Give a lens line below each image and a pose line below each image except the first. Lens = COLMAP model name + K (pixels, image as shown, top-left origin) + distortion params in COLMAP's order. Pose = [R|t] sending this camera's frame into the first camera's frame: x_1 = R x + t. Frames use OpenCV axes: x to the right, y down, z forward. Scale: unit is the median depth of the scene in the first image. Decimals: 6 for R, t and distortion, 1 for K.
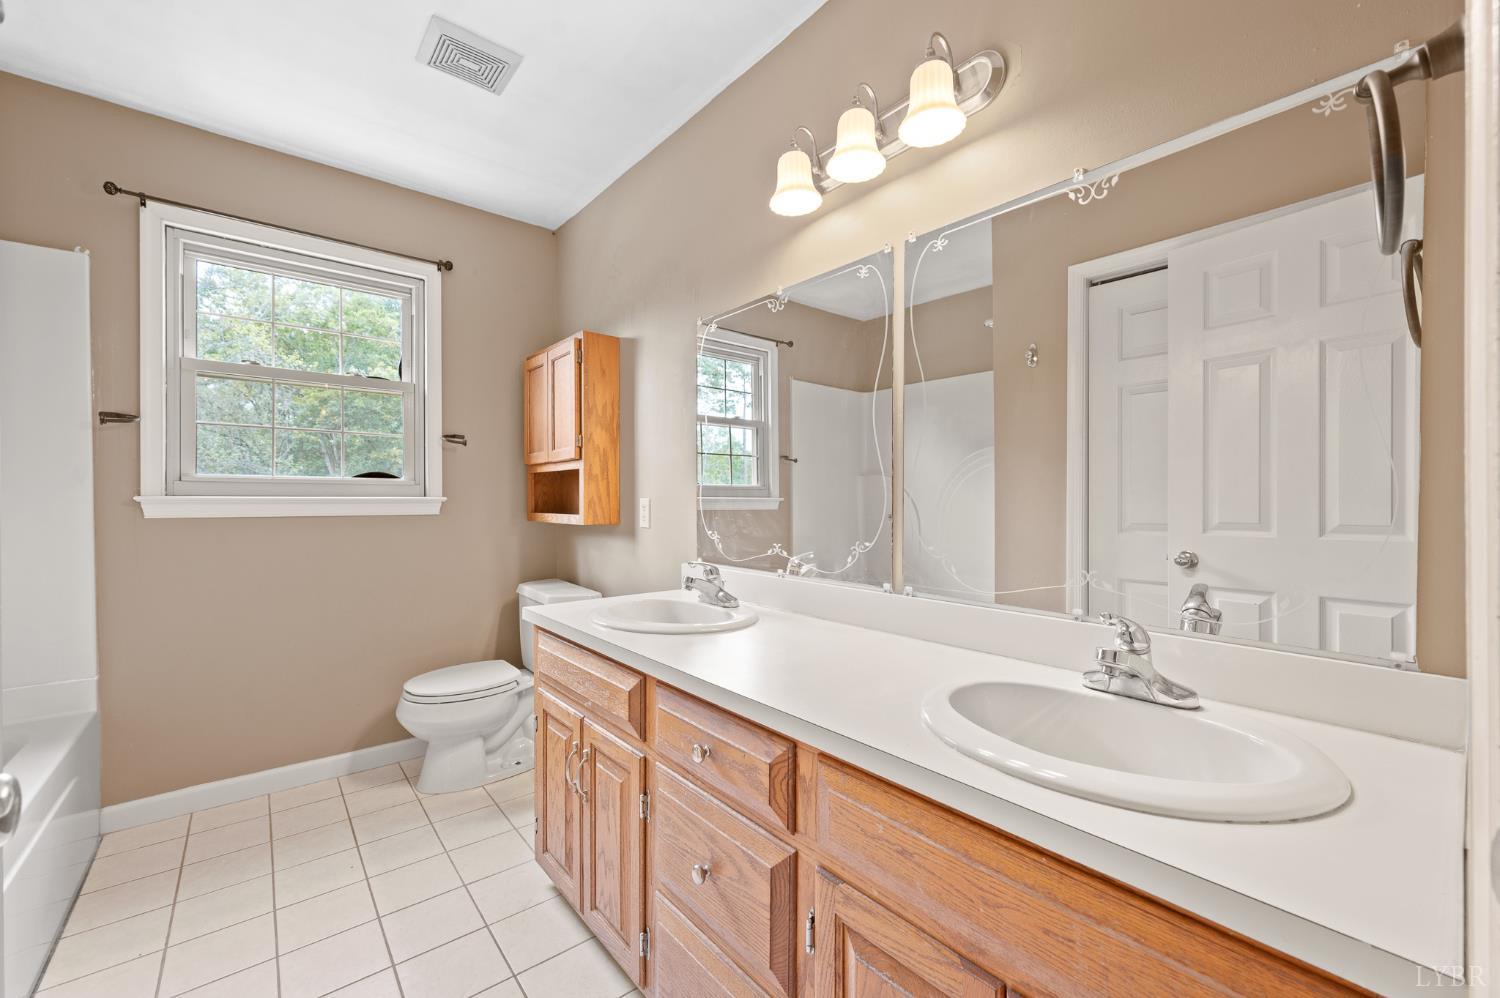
lens RADIAL K [[606.4, 0, 750.3], [0, 606.4, 501.9], [0, 0, 1]] dist [-0.000072, 0.000098]
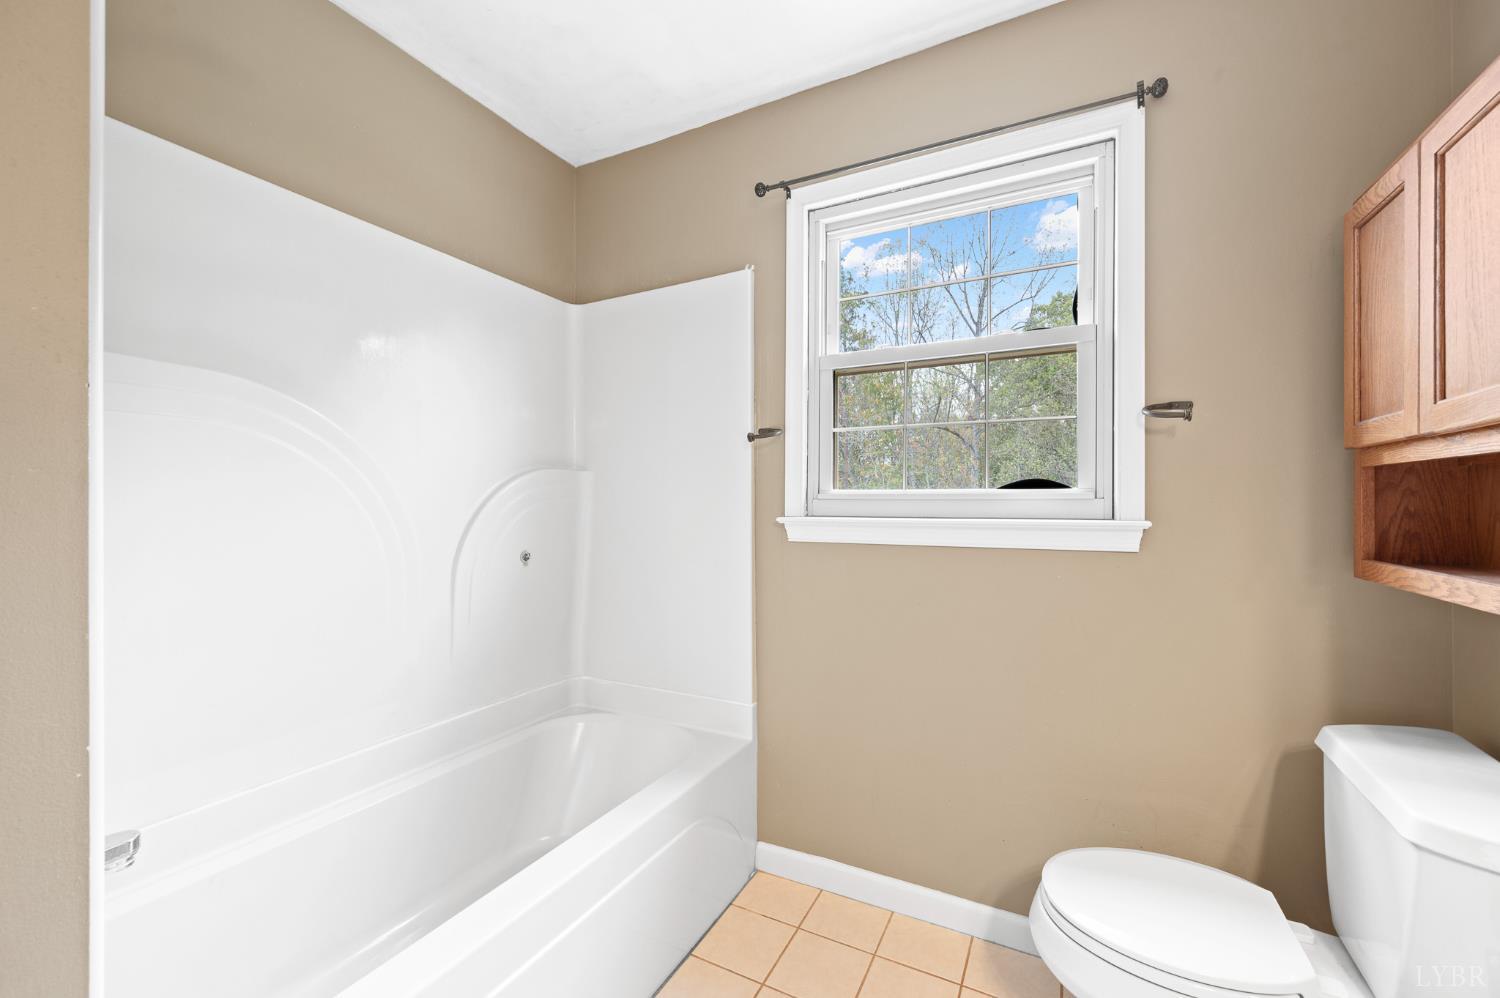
lens RADIAL K [[606.4, 0, 746.2], [0, 606.4, 507.1], [0, 0, 1]] dist [-0.000072, 0.000098]
pose [[0.390590, 0.005600, -0.920548, -0.175838], [-0.000479, 0.999983, 0.005880, -0.027505], [0.920565, -0.001855, 0.390586, 0.548672]]
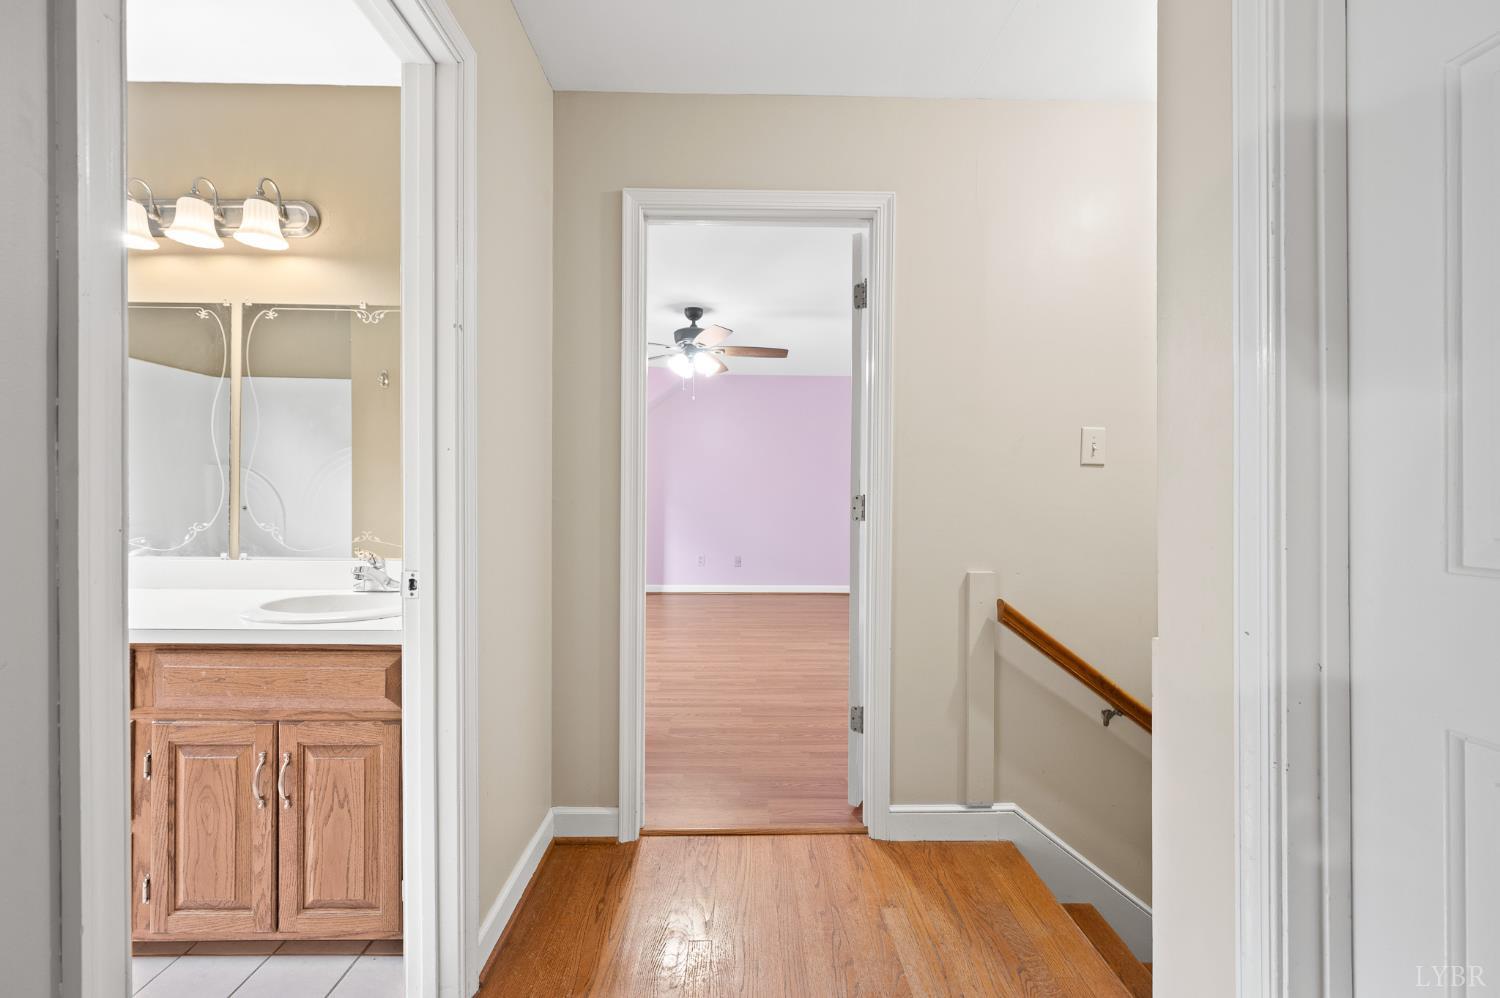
lens RADIAL K [[606.4, 0, 745.9], [0, 606.4, 490.8], [0, 0, 1]] dist [-0.000072, 0.000098]
pose [[0.626333, 0.005749, 0.779534, -0.099581], [-0.000950, 0.999978, -0.006612, 0.004837], [-0.779555, 0.003401, 0.626325, -0.753731]]
